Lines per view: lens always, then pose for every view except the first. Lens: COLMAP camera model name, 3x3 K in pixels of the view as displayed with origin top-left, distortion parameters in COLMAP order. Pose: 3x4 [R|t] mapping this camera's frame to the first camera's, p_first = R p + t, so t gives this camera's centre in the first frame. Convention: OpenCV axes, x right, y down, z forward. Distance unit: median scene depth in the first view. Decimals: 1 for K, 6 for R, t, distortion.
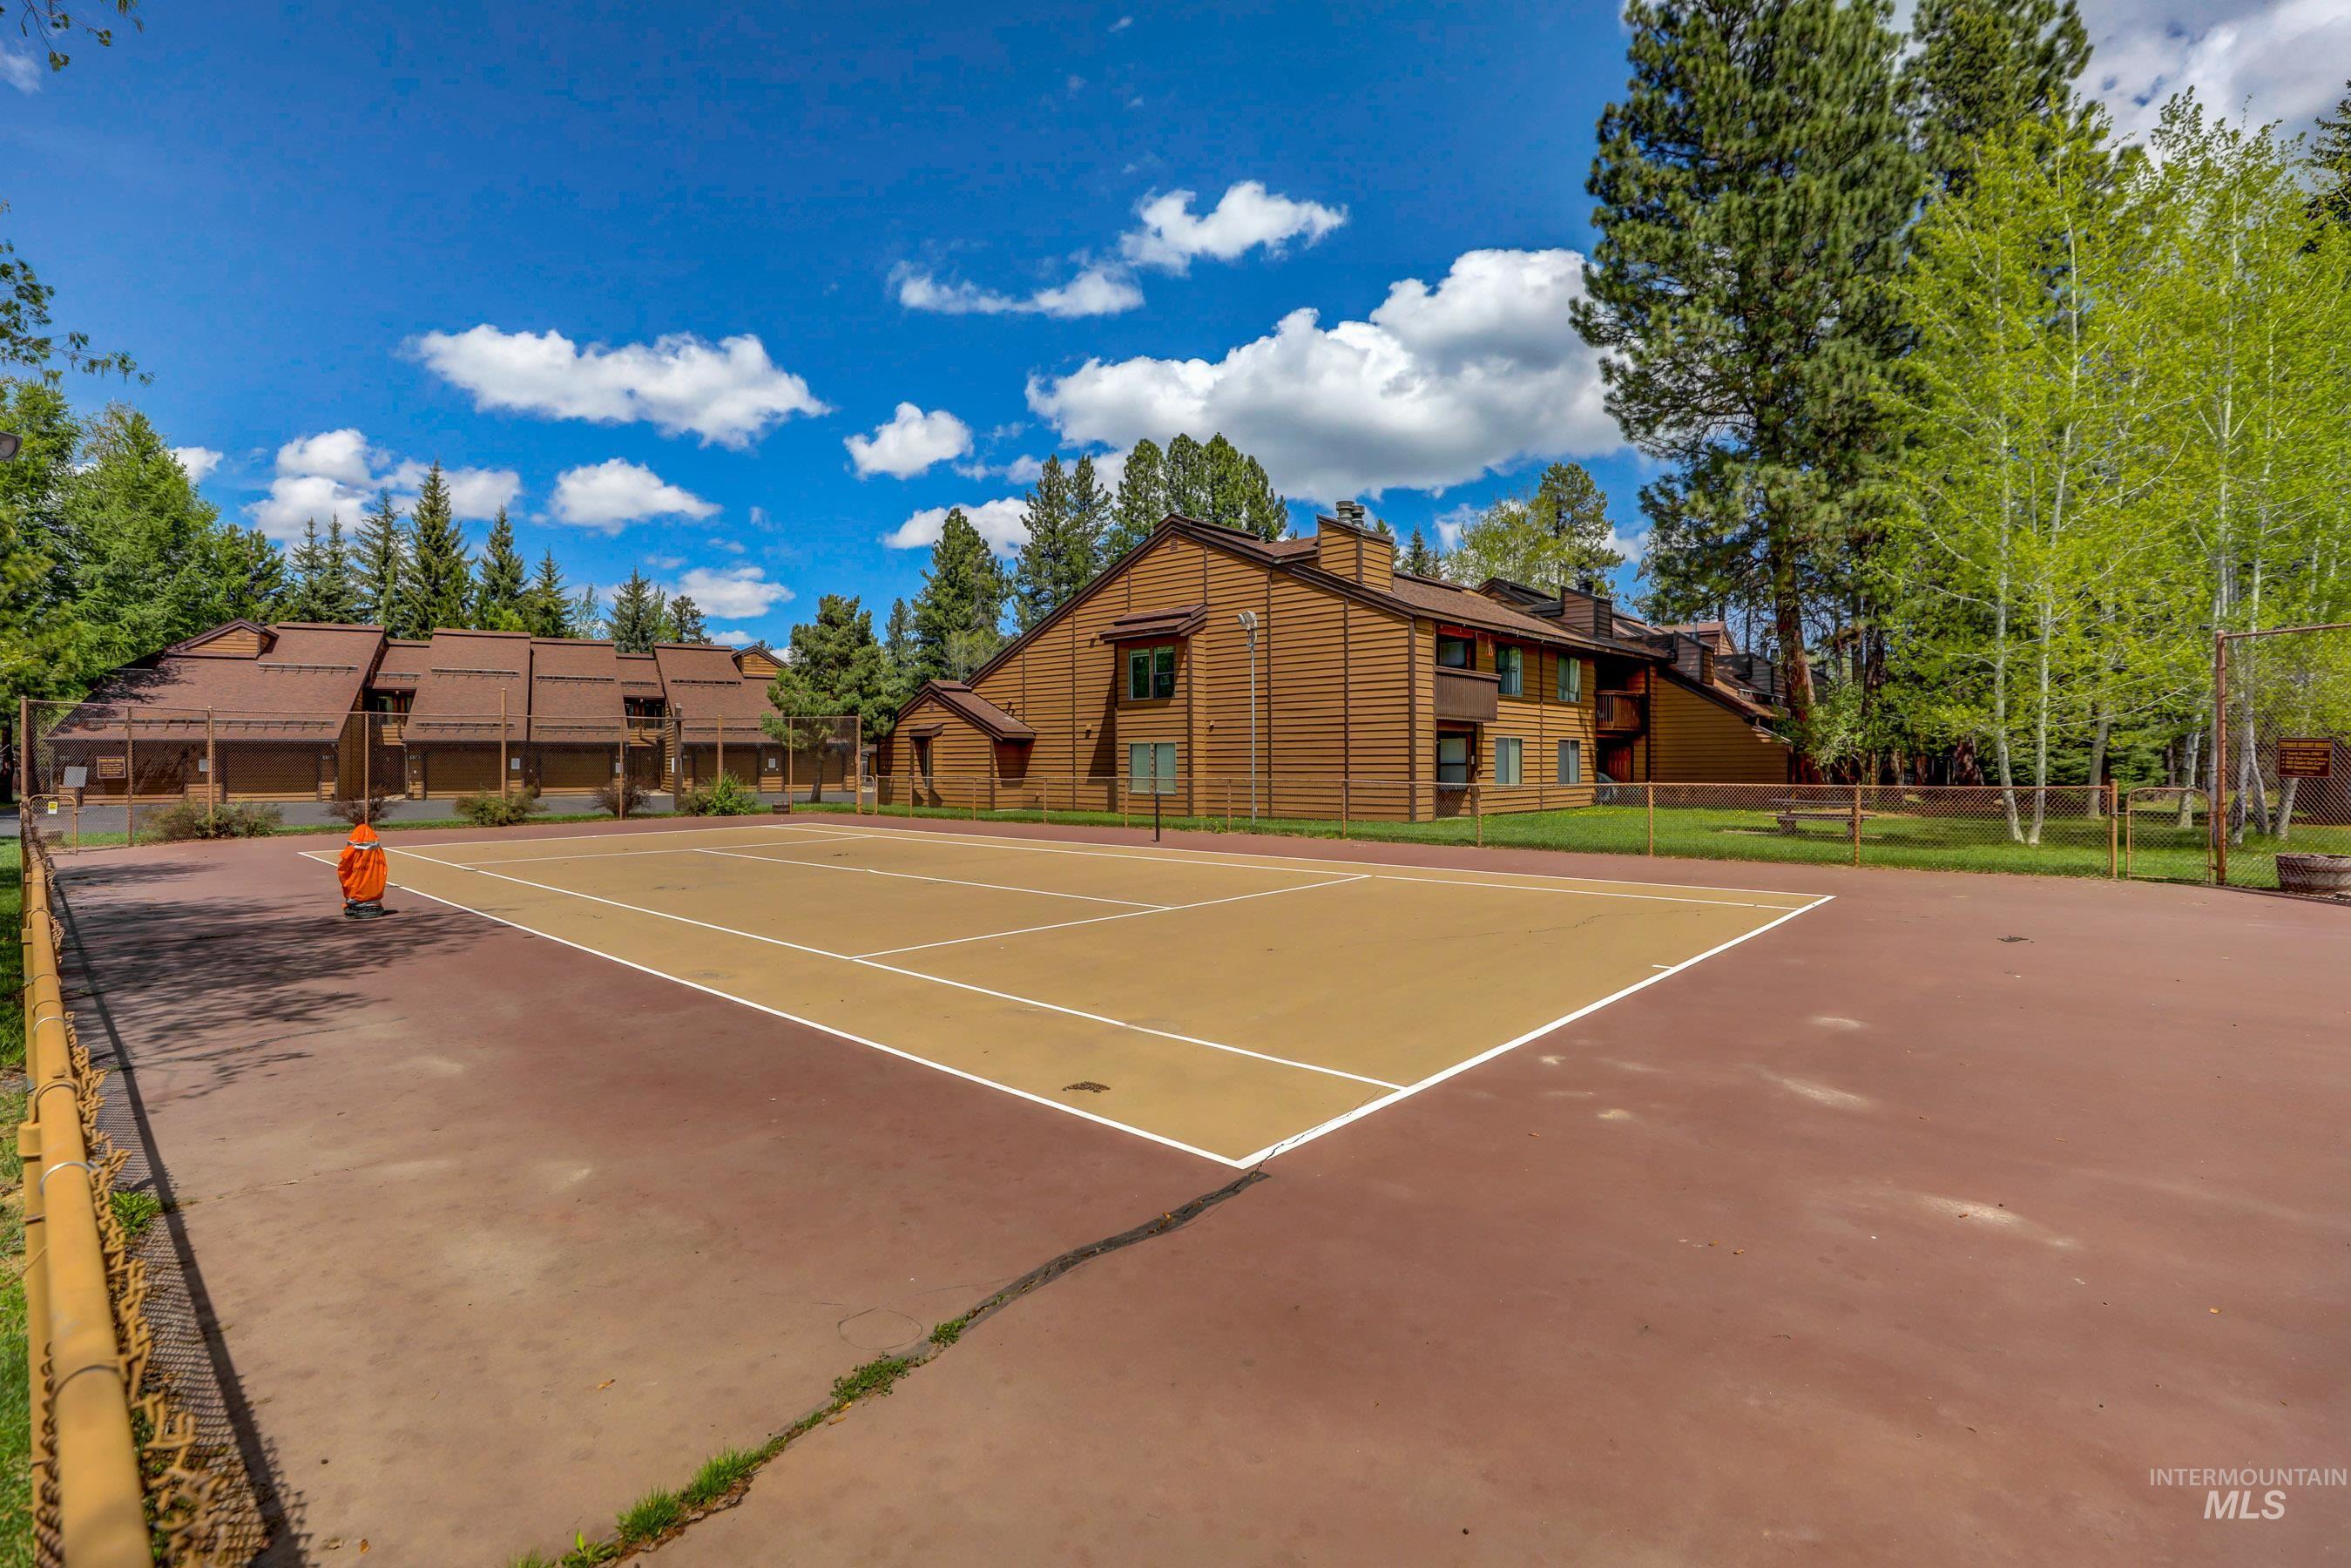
lens RADIAL K [[1056.5, 0, 1169.2], [0, 1056.5, 736.3], [0, 0, 1]] dist [0.002723, 0.001034]
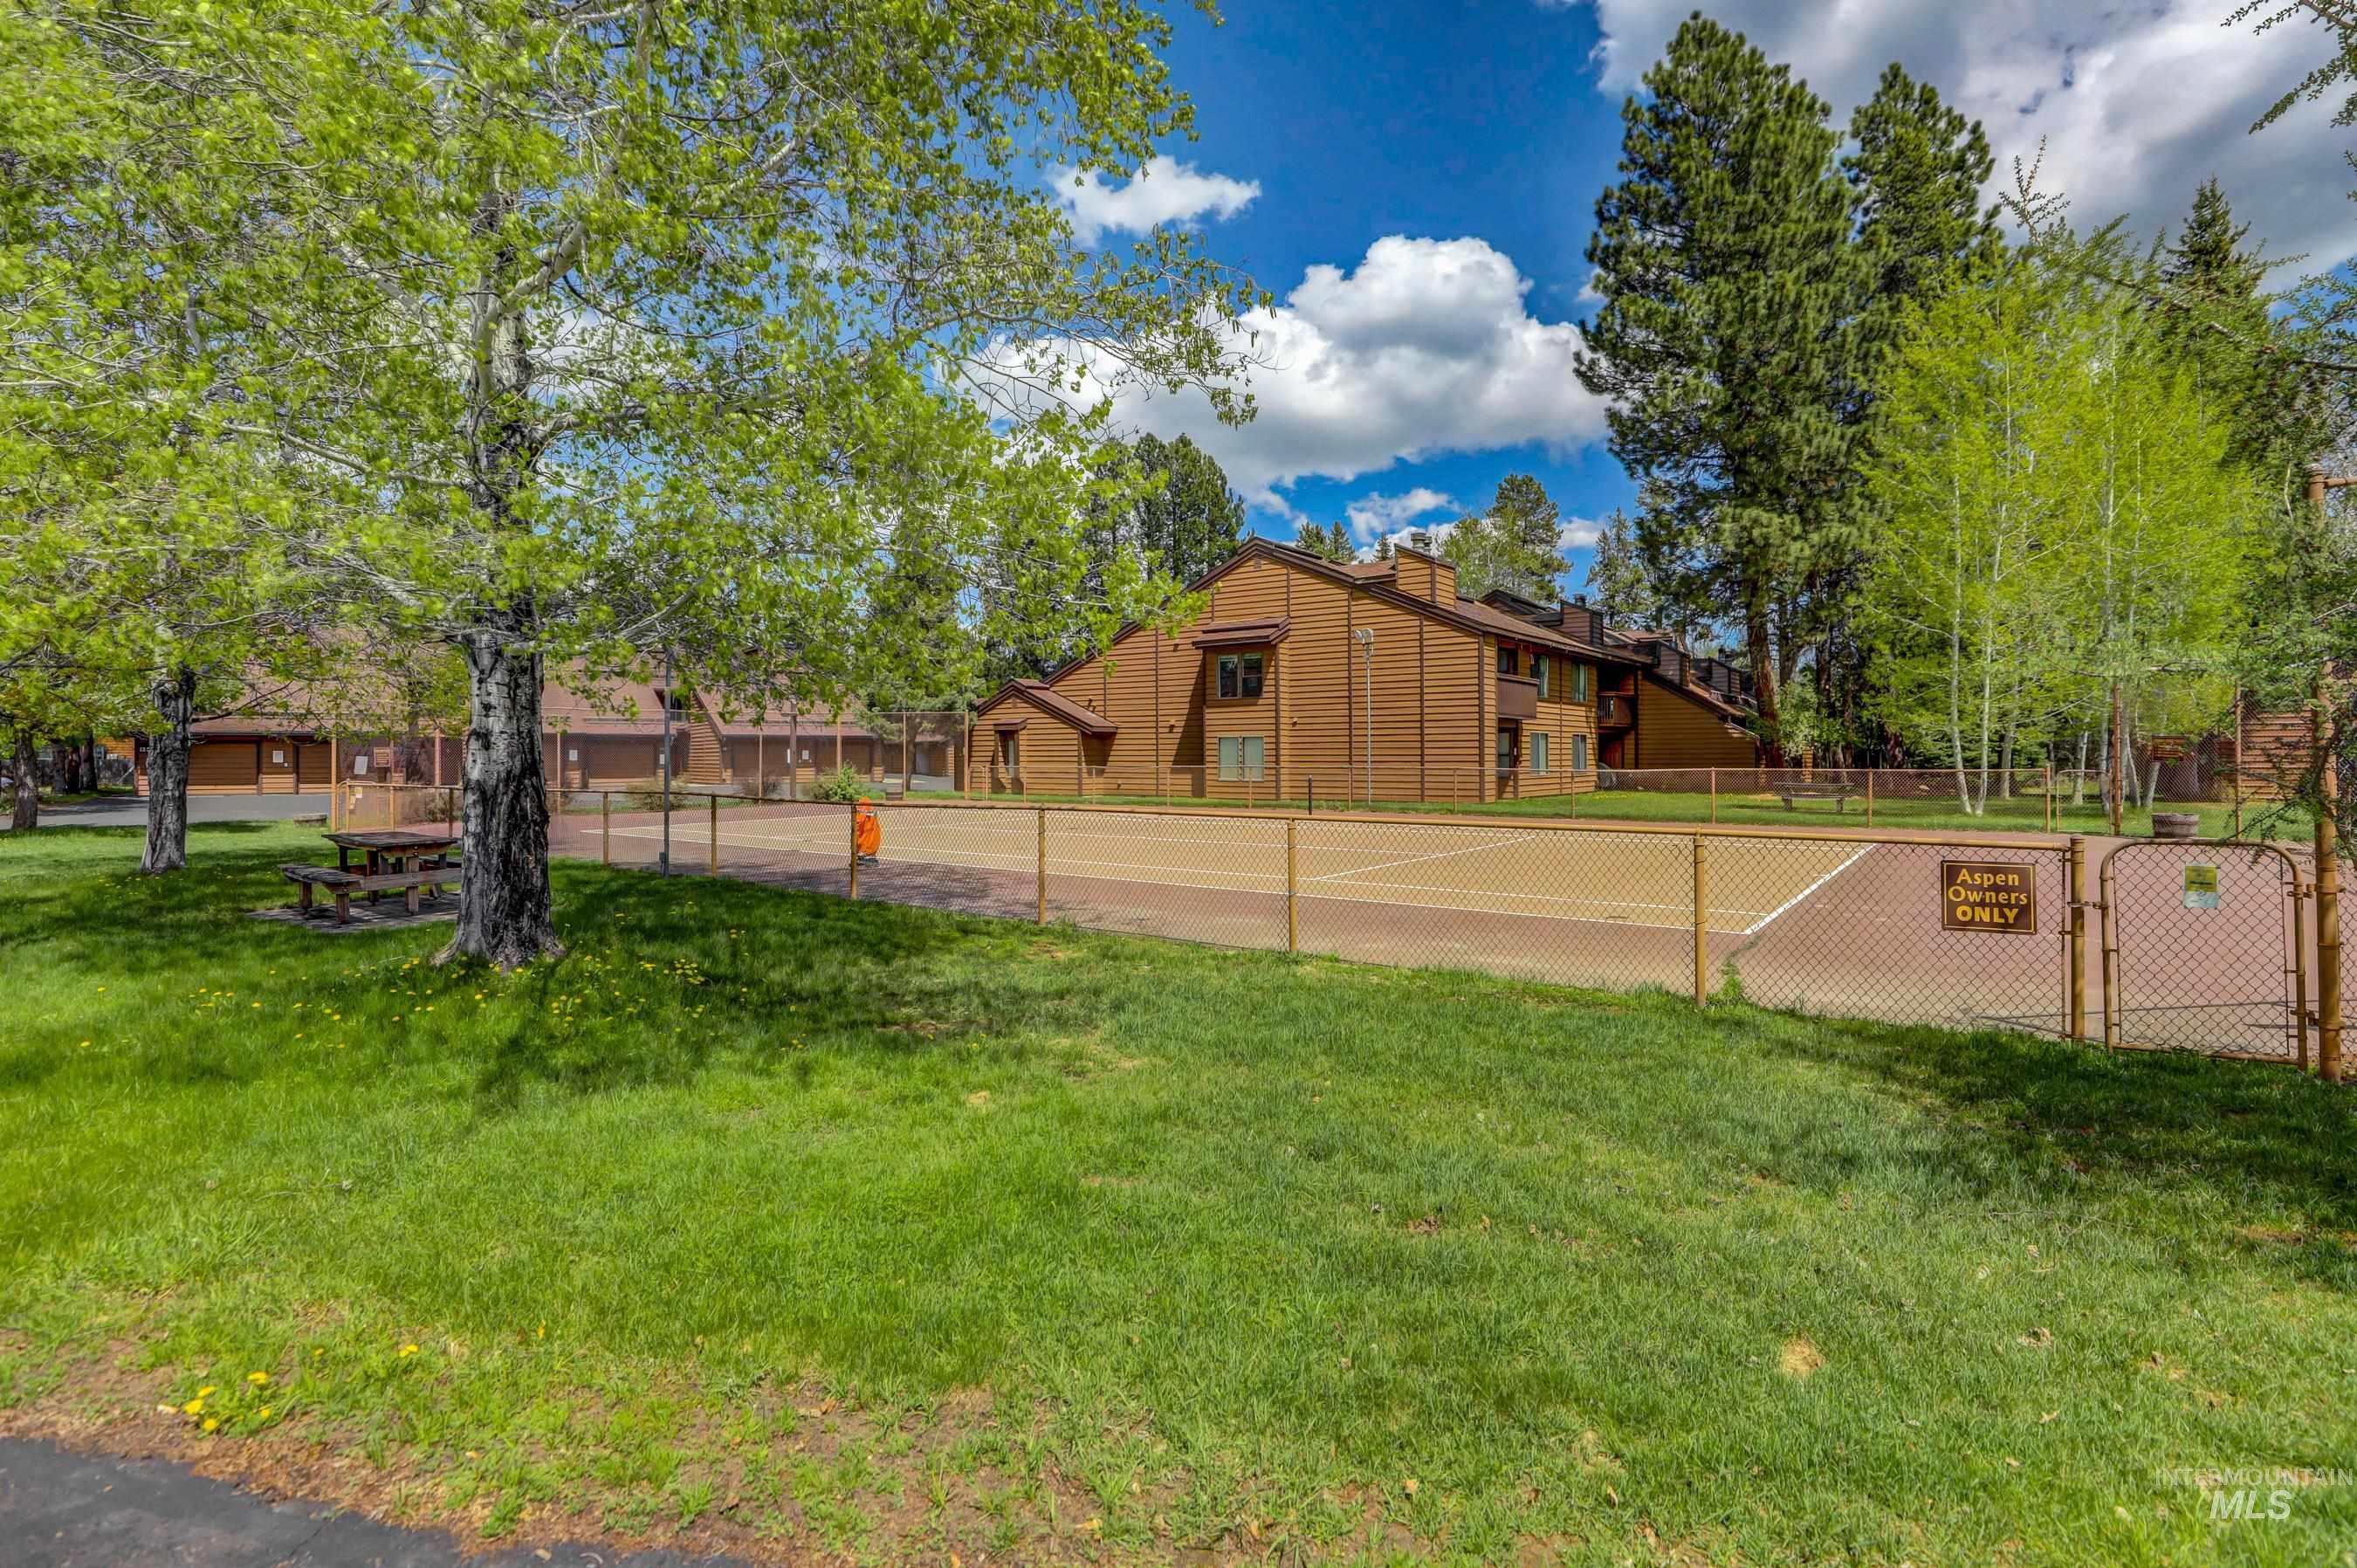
lens RADIAL K [[1104.5, 0, 1186.0], [0, 1104.5, 713.5], [0, 0, 1]] dist [0.017919, -0.000217]
pose [[0.994454, 0.004476, 0.105082, -0.177363], [-0.003114, 0.999909, -0.013120, -0.002375], [-0.105131, 0.012720, 0.994377, -0.162113]]
